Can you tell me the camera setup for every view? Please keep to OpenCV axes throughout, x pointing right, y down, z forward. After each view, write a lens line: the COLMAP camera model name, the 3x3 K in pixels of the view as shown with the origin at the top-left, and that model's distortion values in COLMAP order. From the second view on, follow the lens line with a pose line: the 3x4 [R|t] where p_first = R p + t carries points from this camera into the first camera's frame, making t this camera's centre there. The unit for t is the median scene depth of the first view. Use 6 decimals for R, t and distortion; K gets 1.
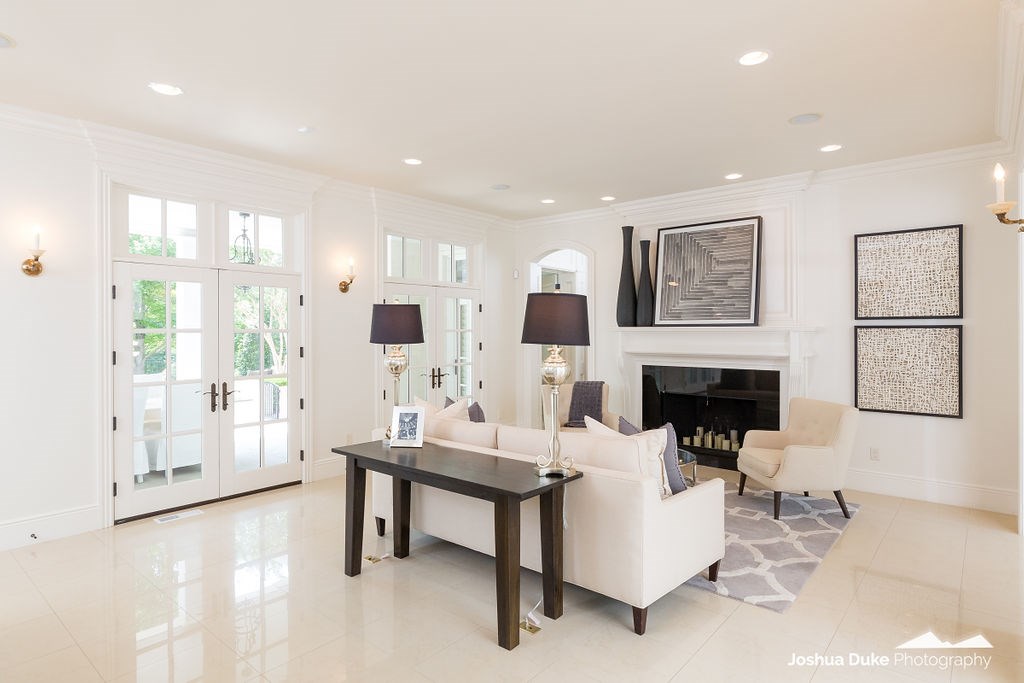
lens RADIAL K [[566.7, 0, 511.4], [0, 566.7, 331.5], [0, 0, 1]] dist [0.004131, 0.000040]
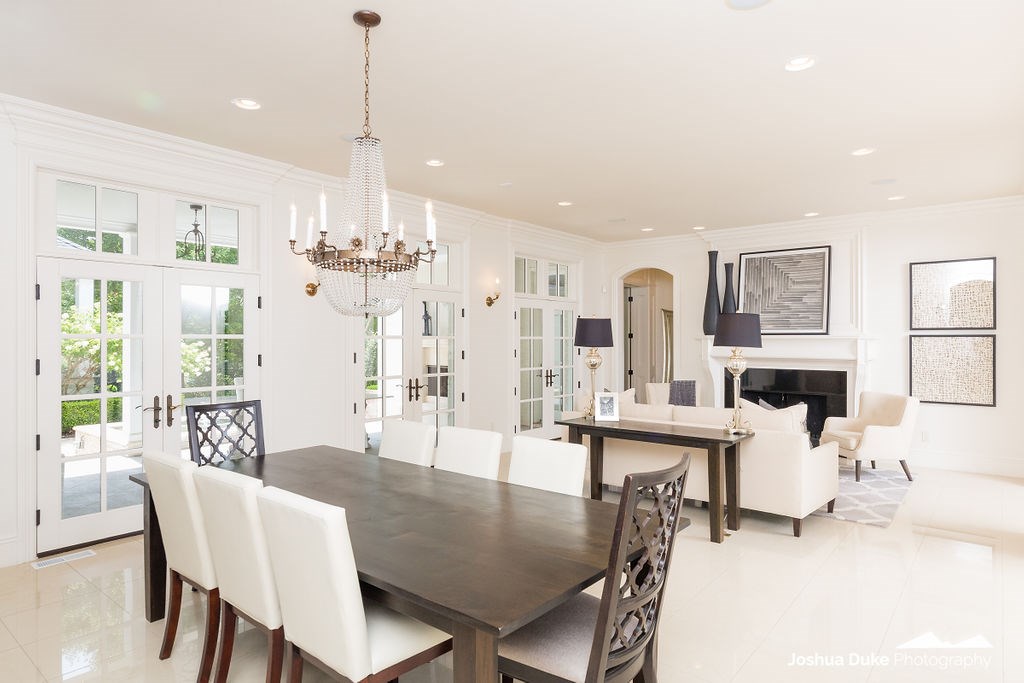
lens RADIAL K [[594.5, 0, 512.3], [0, 594.5, 339.5], [0, 0, 1]] dist [0.000088, 0.000724]
pose [[0.999907, 0.003005, 0.013291, -0.293739], [-0.002994, 0.999995, -0.000837, 0.003574], [-0.013293, 0.000797, 0.999911, -0.306441]]
